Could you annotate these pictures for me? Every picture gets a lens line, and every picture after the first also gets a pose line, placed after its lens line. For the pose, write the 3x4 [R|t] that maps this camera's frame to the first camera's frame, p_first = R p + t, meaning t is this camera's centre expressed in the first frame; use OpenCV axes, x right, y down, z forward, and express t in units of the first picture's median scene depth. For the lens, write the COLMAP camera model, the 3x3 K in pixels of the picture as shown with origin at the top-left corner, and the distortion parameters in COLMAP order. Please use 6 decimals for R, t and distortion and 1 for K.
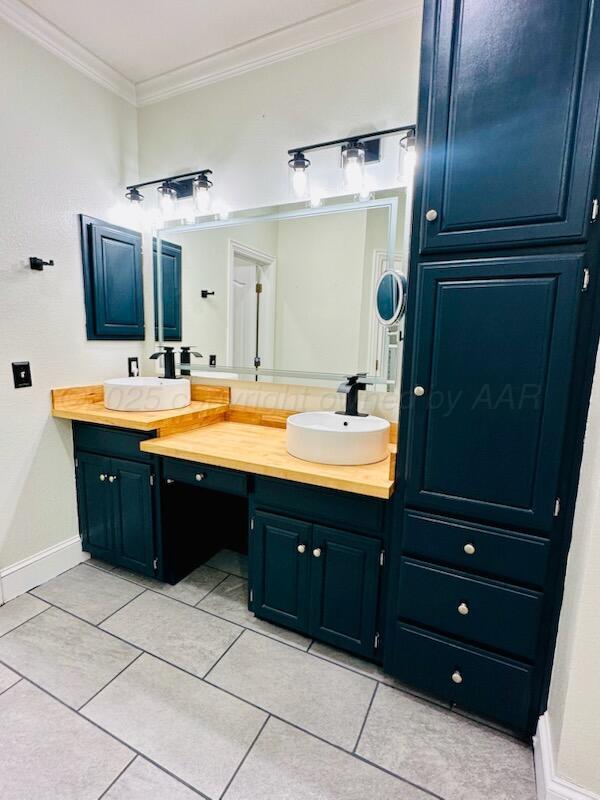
lens RADIAL K [[391.8, 0, 298.9], [0, 391.8, 398.0], [0, 0, 1]] dist [-0.000657, 0.000518]
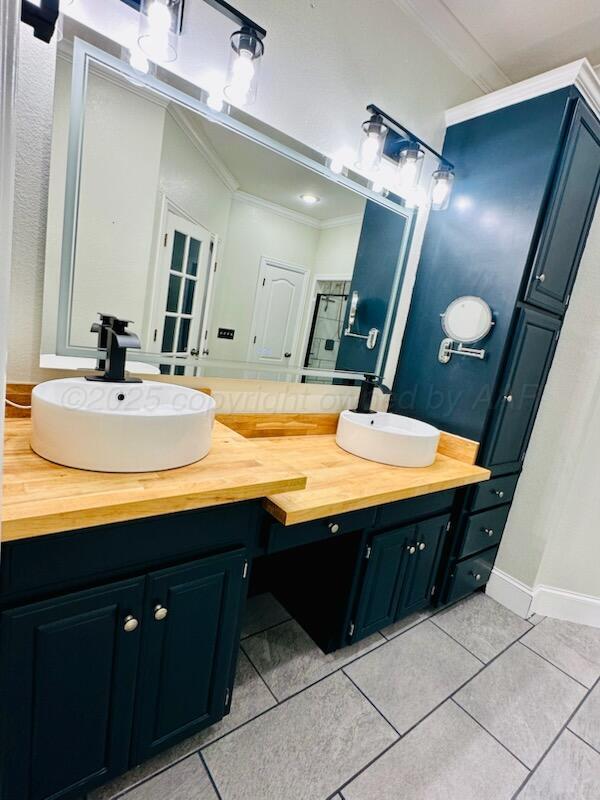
lens RADIAL K [[391.8, 0, 298.2], [0, 391.8, 399.4], [0, 0, 1]] dist [-0.000657, 0.000518]
pose [[0.445886, -0.114813, 0.887695, -0.879254], [-0.019480, 0.990260, 0.137863, -0.131057], [-0.894878, -0.078763, 0.439307, 0.736192]]
